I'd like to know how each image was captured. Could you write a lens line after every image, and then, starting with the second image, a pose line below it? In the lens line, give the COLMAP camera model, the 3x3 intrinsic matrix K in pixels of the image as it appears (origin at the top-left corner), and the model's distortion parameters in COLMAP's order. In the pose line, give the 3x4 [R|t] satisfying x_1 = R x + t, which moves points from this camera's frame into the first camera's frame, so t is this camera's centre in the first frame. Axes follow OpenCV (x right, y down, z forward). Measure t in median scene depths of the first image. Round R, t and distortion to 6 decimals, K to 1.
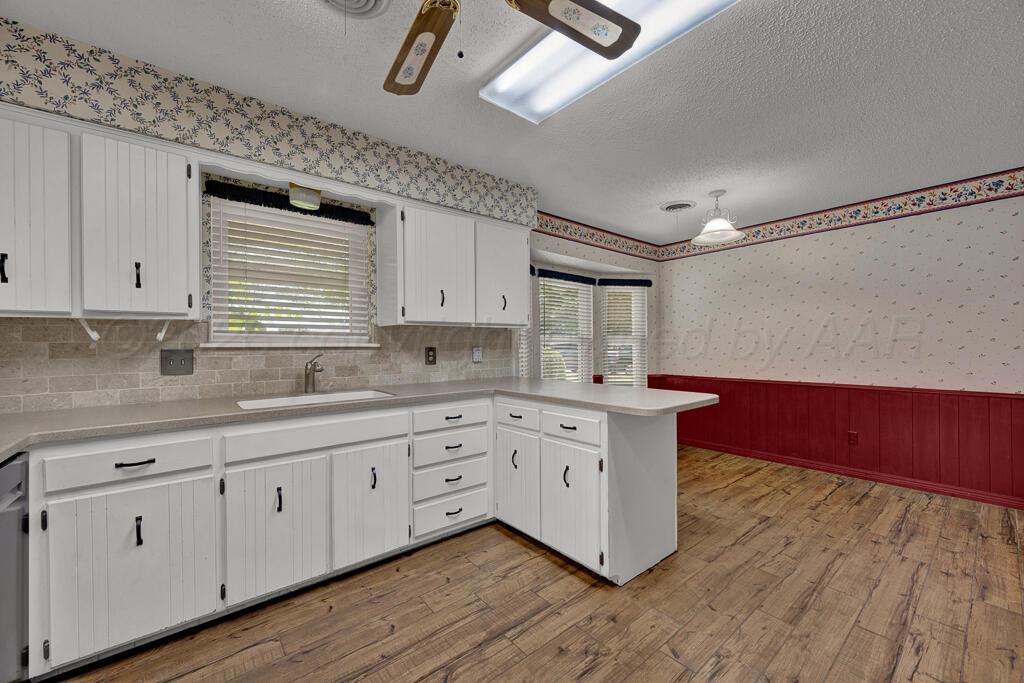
lens RADIAL K [[404.1, 0, 511.0], [0, 404.1, 344.7], [0, 0, 1]] dist [0.000247, -0.000009]
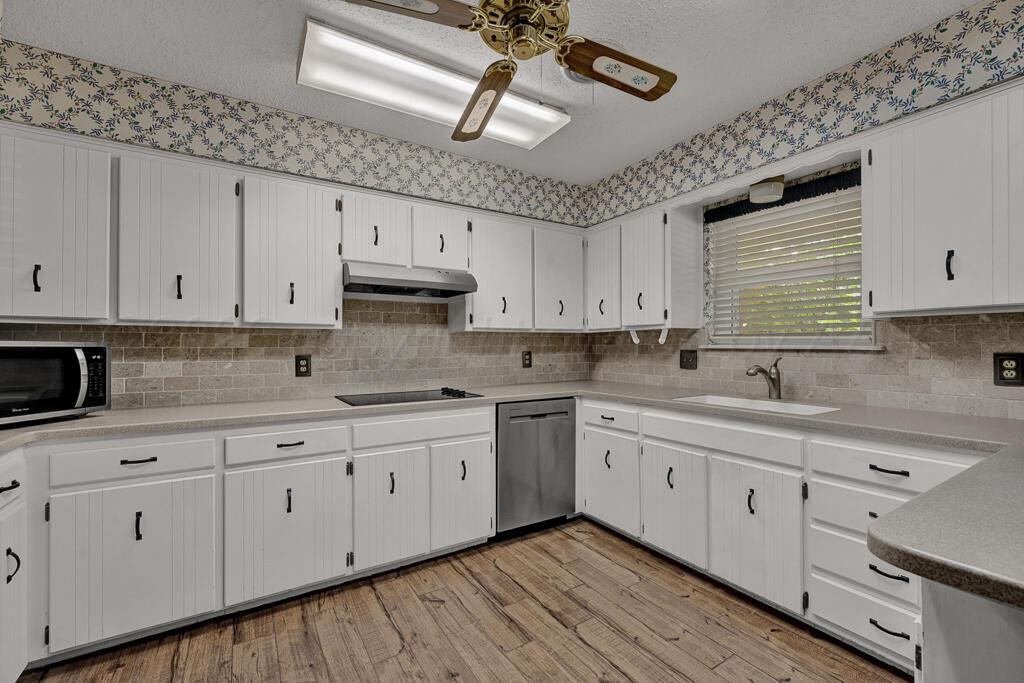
lens RADIAL K [[430.7, 0, 512.8], [0, 430.7, 344.7], [0, 0, 1]] dist [-0.000178, -0.000177]
pose [[-0.123494, 0.003233, -0.992340, 0.566537], [0.002044, 0.999993, 0.003004, -0.009496], [0.992343, -0.001658, -0.123500, 0.537321]]
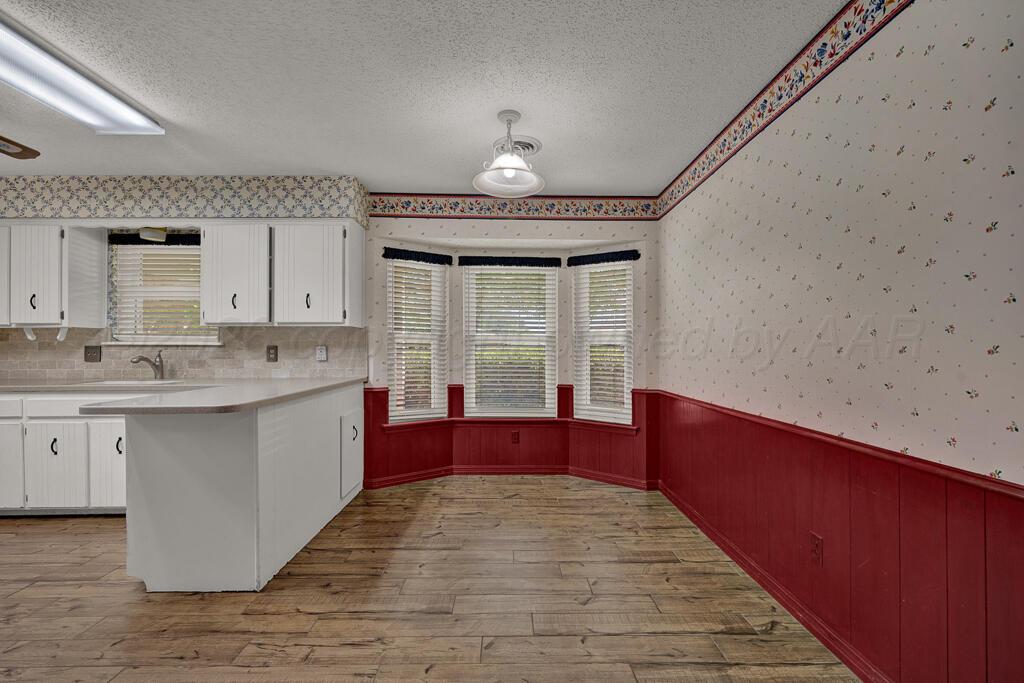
lens RADIAL K [[441.9, 0, 512.7], [0, 441.9, 344.6], [0, 0, 1]] dist [-0.001591, 0.000148]
pose [[0.781093, 0.000180, -0.624414, 1.349992], [-0.003097, 0.999989, -0.003587, 0.006612], [0.624407, 0.004736, 0.781085, 0.603333]]
